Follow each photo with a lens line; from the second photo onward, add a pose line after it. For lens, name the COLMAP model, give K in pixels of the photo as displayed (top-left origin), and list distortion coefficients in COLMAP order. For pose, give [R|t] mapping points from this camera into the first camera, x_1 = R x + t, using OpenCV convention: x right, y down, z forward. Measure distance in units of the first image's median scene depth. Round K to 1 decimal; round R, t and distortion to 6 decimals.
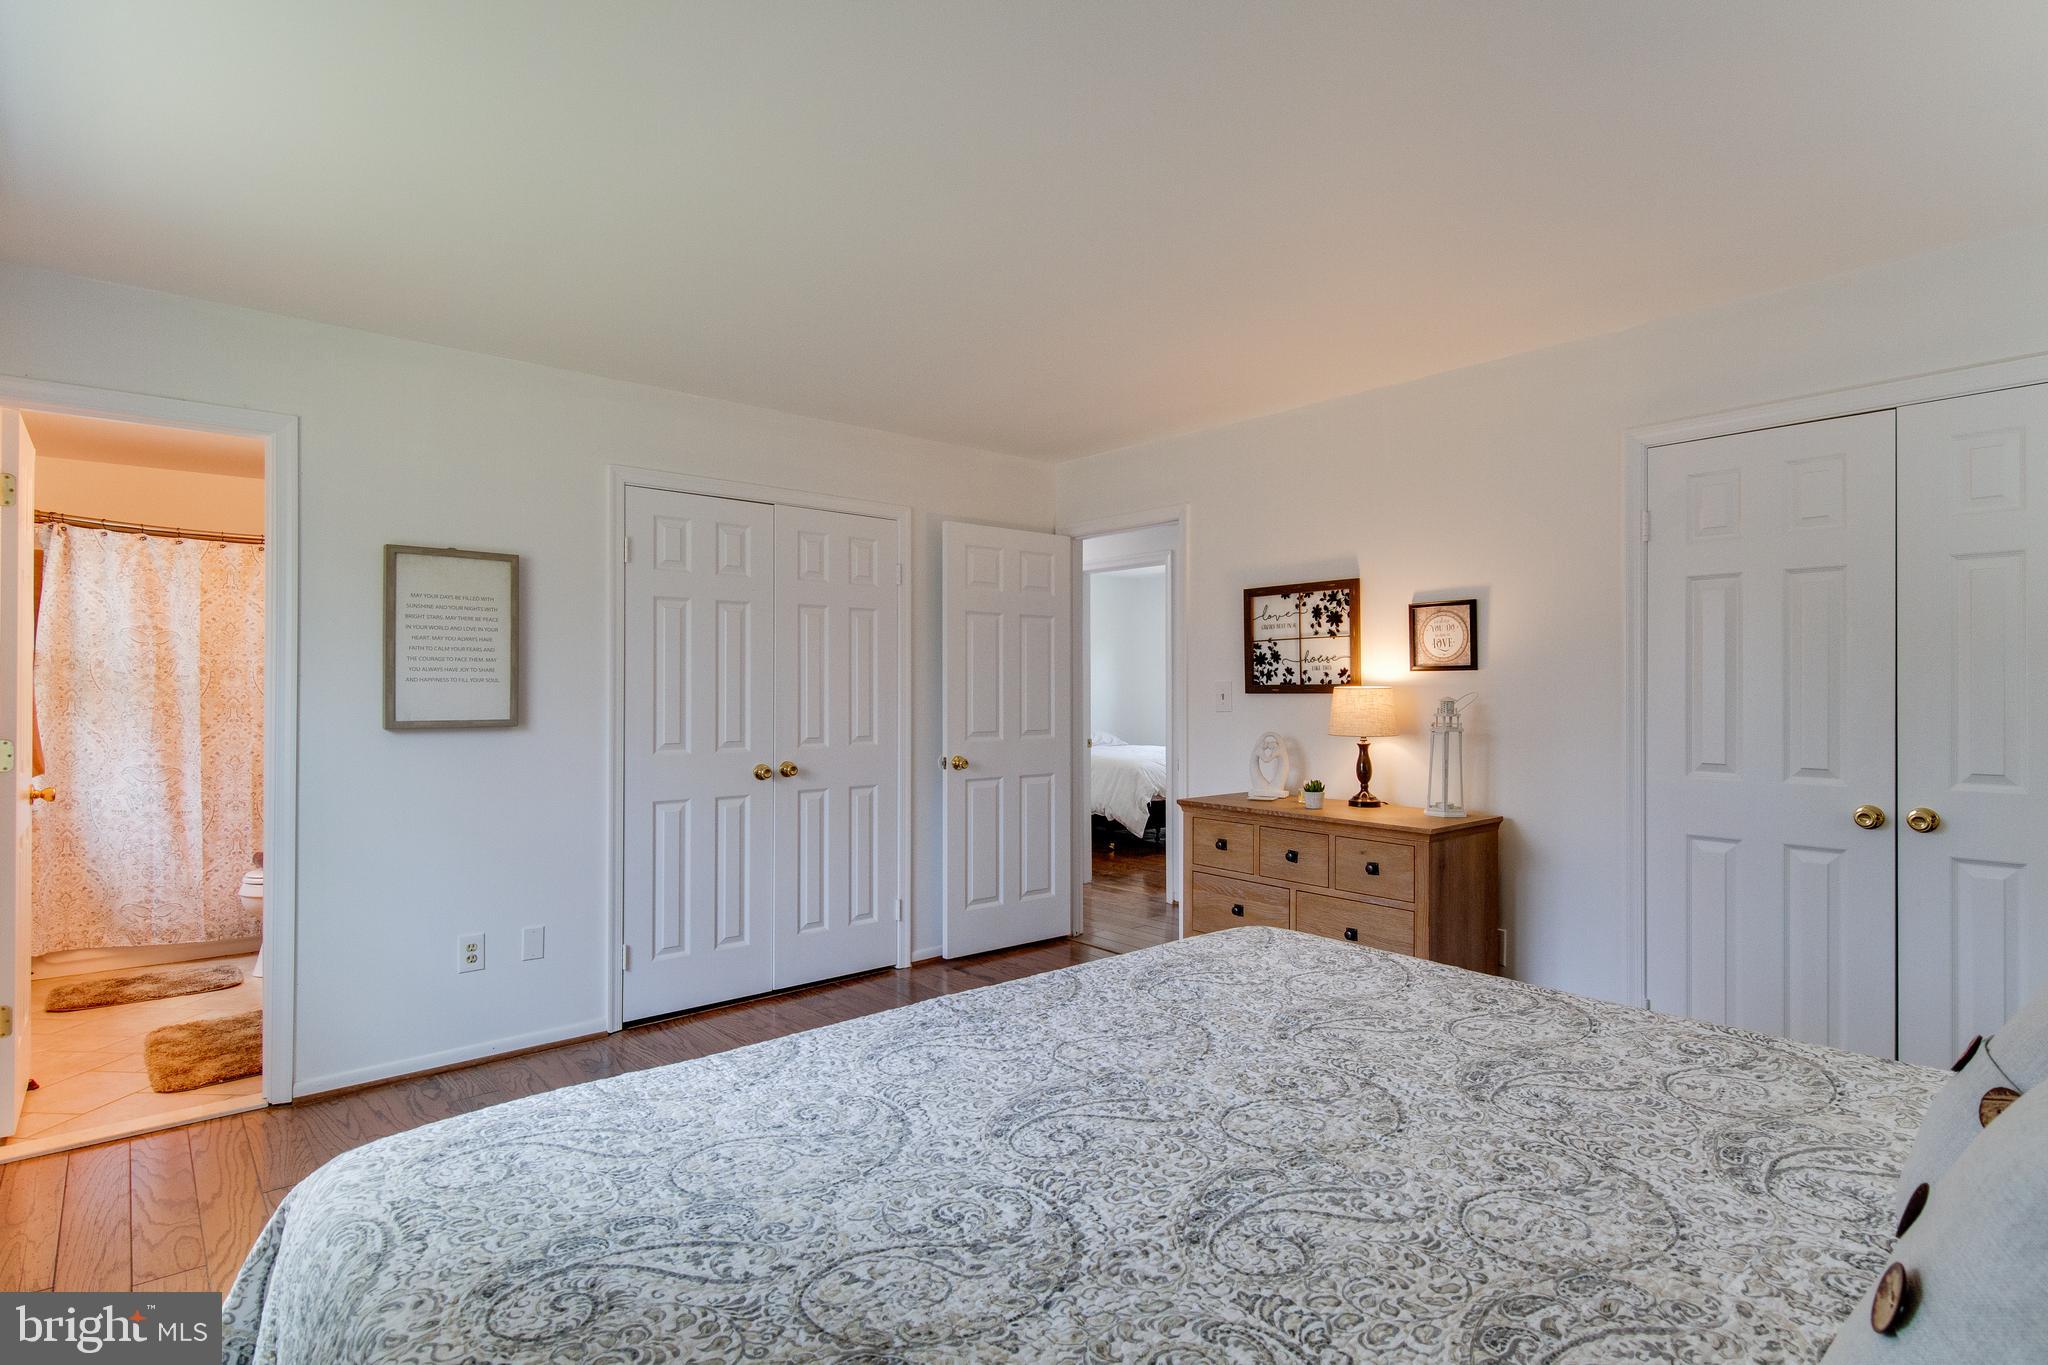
lens RADIAL K [[1032.6, 0, 1021.7], [0, 1032.6, 687.2], [0, 0, 1]] dist [0.003414, -0.004260]
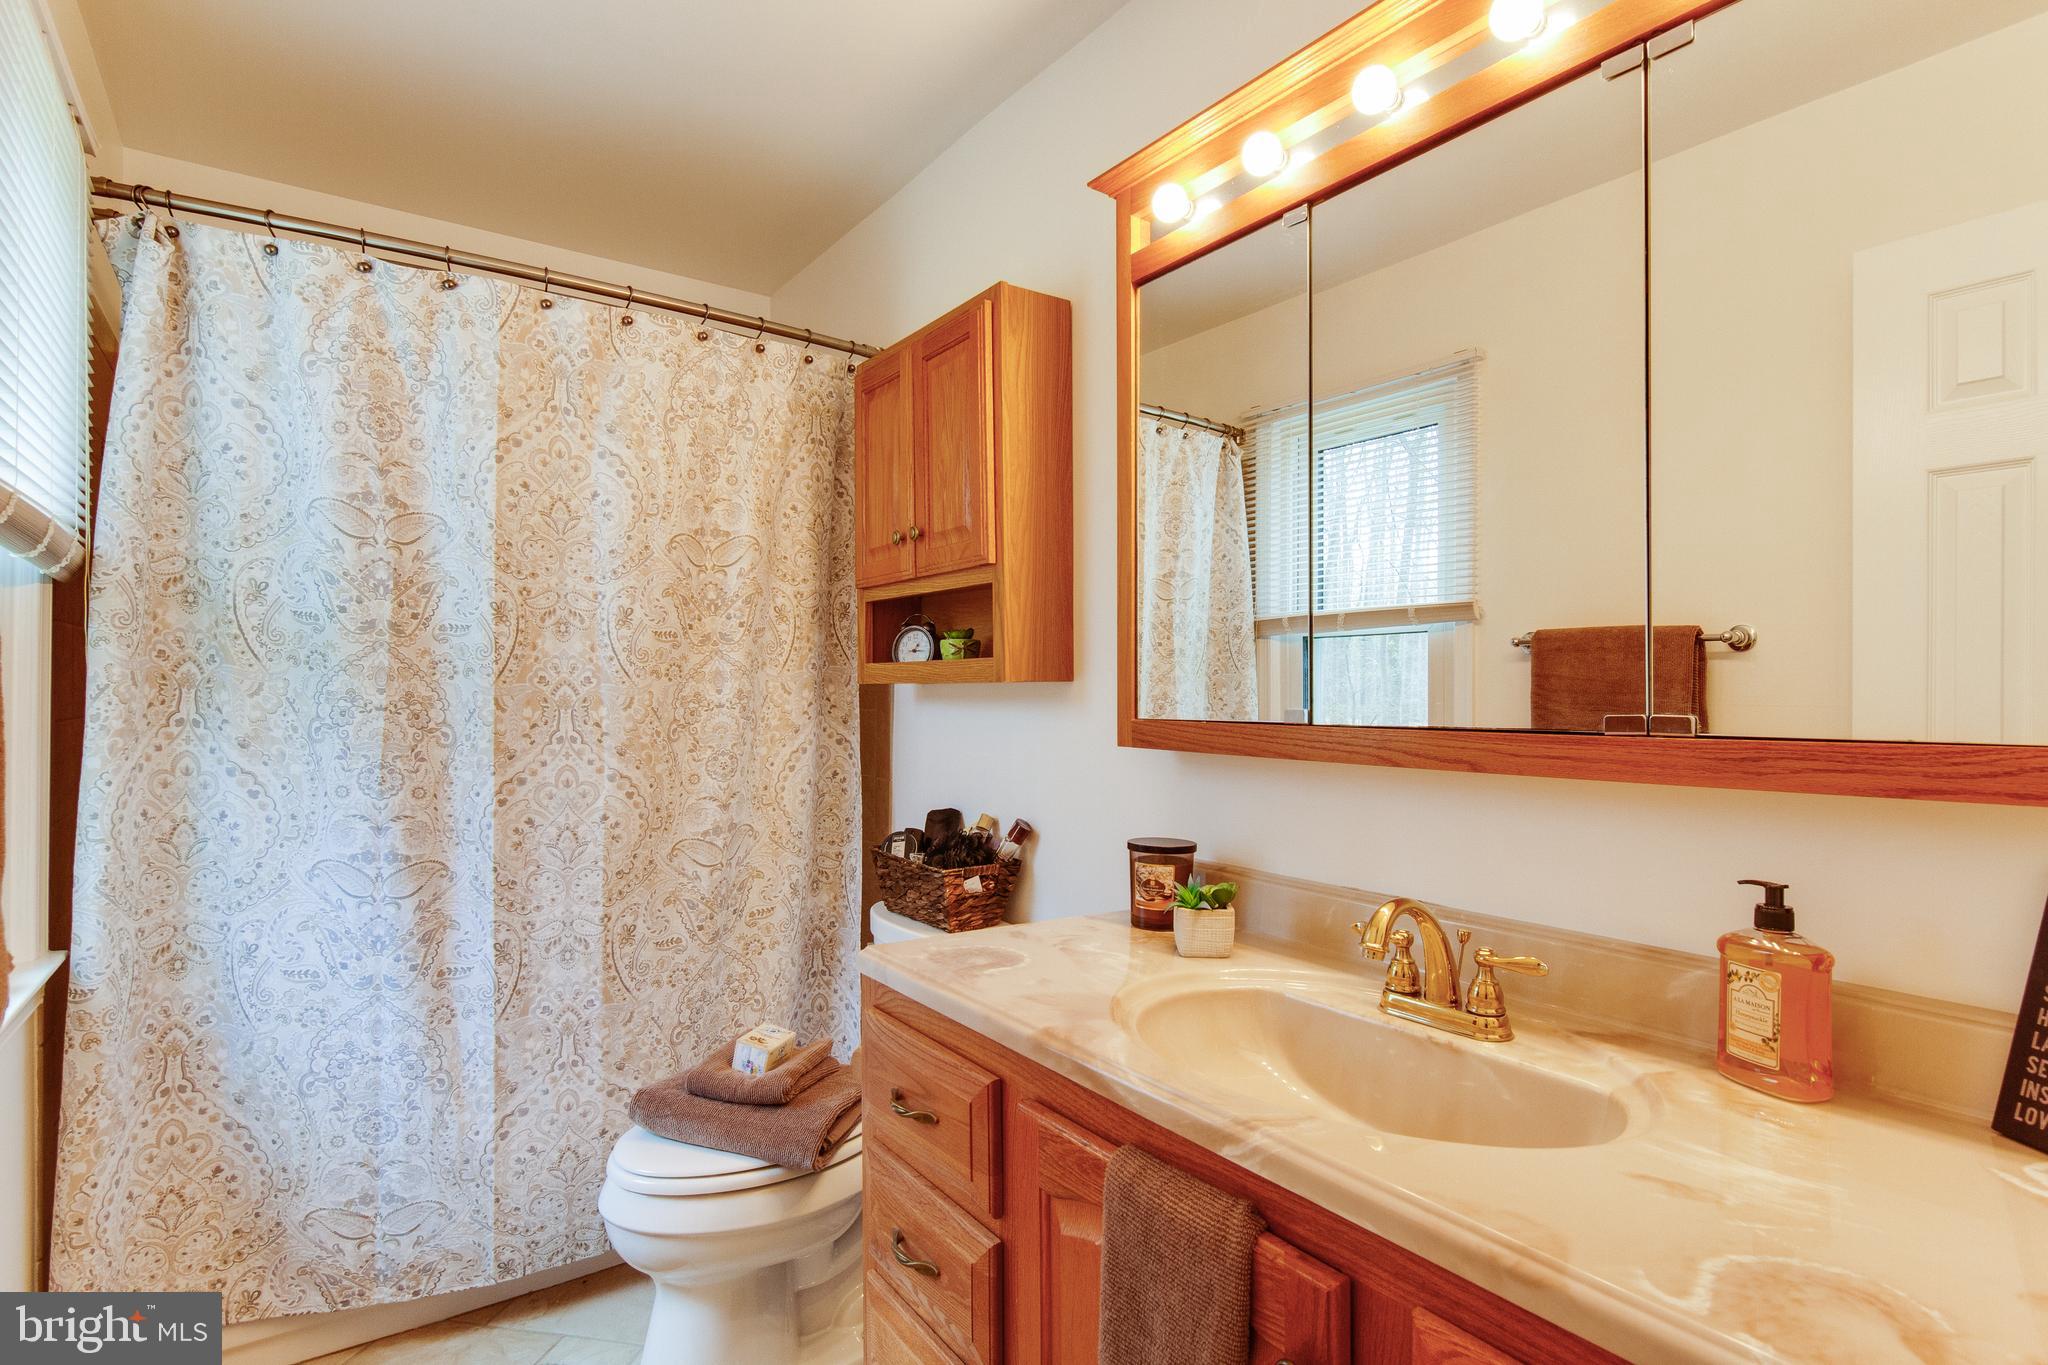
lens RADIAL K [[1032.6, 0, 1025.5], [0, 1032.6, 683.5], [0, 0, 1]] dist [0.003414, -0.004260]
pose [[0.995384, 0.003745, -0.095901, -0.561645], [-0.004232, 0.999979, -0.004874, 0.011785], [0.095881, 0.005257, 0.995379, 0.633694]]
